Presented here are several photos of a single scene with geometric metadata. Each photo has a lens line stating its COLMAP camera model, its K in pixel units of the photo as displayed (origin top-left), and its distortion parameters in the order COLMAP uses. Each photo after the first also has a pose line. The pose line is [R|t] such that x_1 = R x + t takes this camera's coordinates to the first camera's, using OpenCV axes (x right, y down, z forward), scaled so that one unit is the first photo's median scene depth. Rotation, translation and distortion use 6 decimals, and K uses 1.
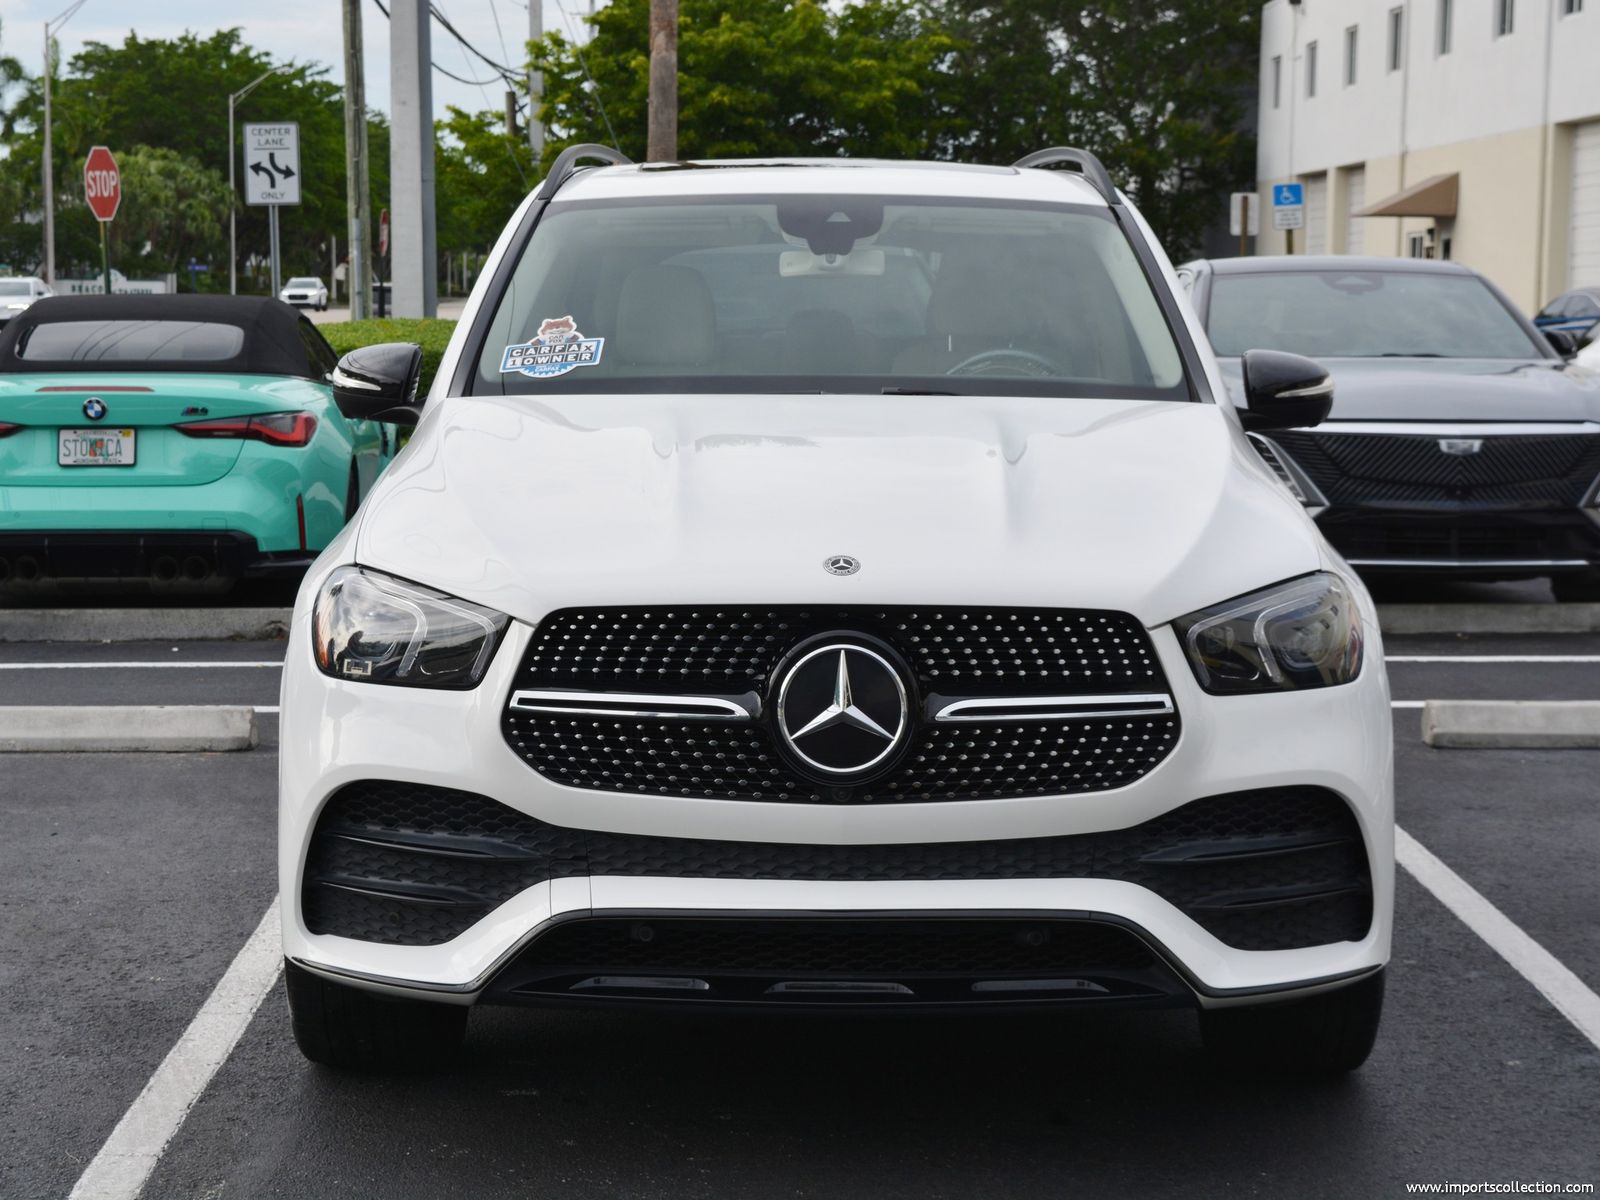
lens RADIAL K [[2781.6, 0, 800.0], [0, 2781.6, 600.0], [0, 0, 1]] dist [0.001304, -0.069807]
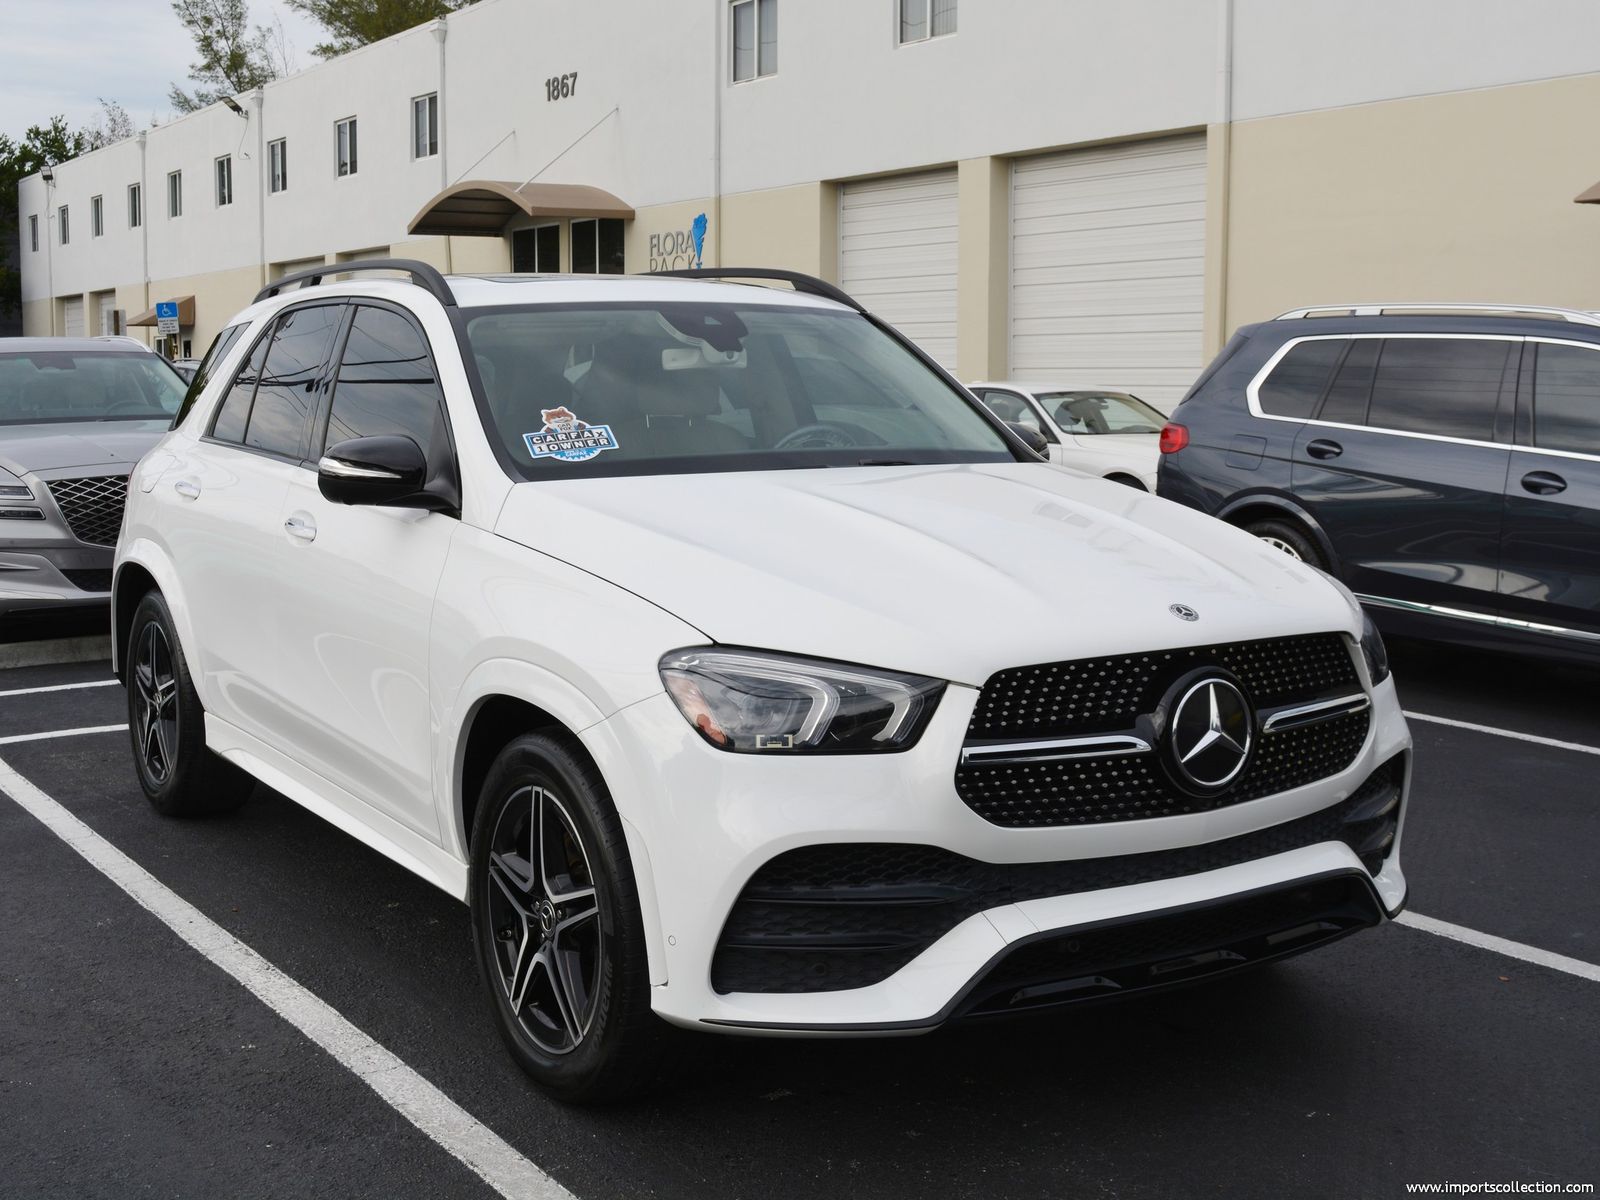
lens RADIAL K [[1841.2, 0, 800.0], [0, 1841.2, 600.0], [0, 0, 1]] dist [-0.075394, 0.023507]
pose [[0.858768, -0.072732, 0.507175, -0.519091], [0.066852, 0.997317, 0.029825, -0.051708], [-0.507984, 0.008293, 0.861327, 0.399313]]
